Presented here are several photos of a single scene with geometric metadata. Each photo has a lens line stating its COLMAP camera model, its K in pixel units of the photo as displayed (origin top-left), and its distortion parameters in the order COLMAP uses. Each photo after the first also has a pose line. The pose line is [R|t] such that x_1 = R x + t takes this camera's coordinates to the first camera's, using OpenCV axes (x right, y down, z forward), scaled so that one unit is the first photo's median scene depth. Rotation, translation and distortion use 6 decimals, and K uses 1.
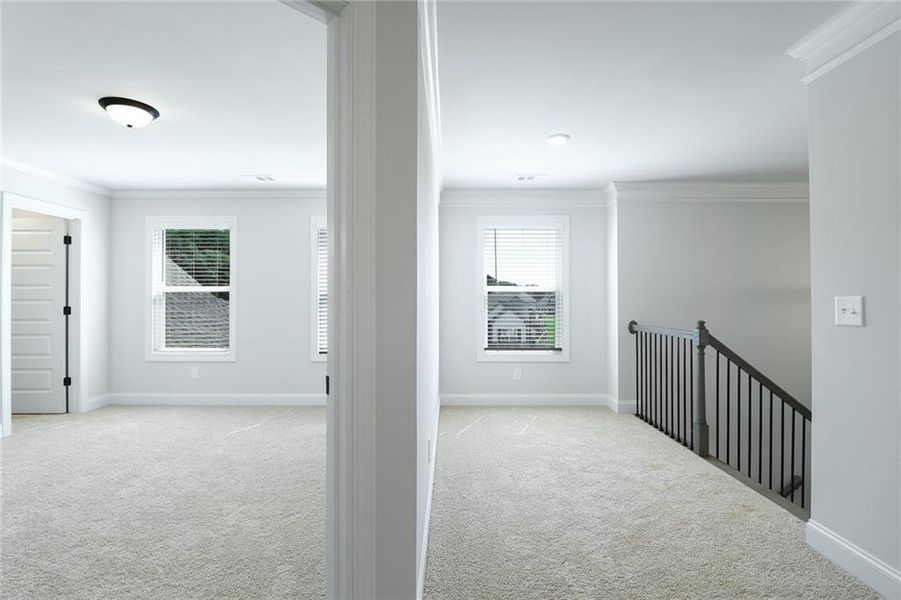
lens RADIAL K [[424.9, 0, 451.9], [0, 424.9, 295.0], [0, 0, 1]] dist [0.006188, -0.005549]
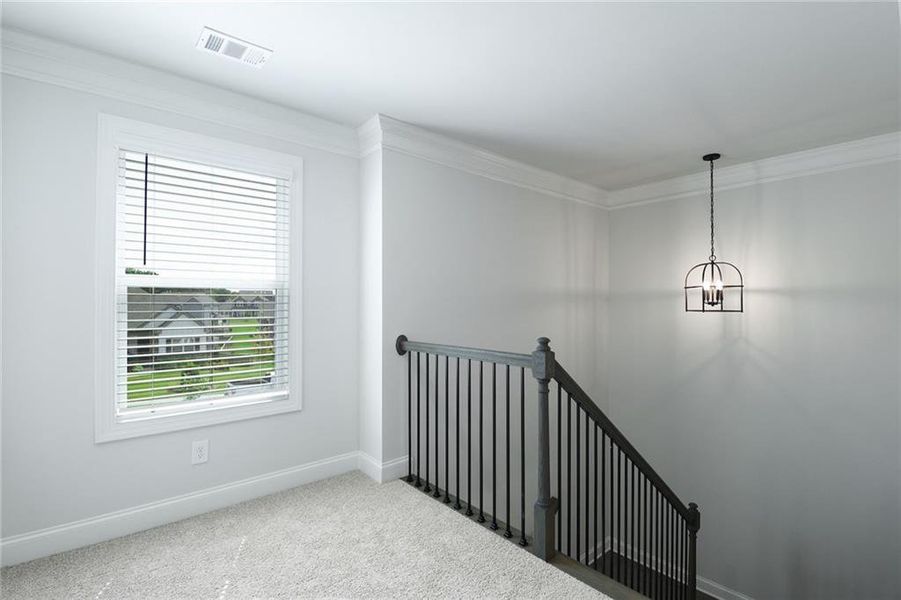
lens RADIAL K [[424.9, 0, 449.3], [0, 424.9, 300.6], [0, 0, 1]] dist [0.006188, -0.005549]
pose [[0.769704, 0.004349, 0.638386, 0.063262], [-0.009212, 0.999948, 0.004295, 0.003547], [-0.638334, -0.009187, 0.769704, 0.452531]]
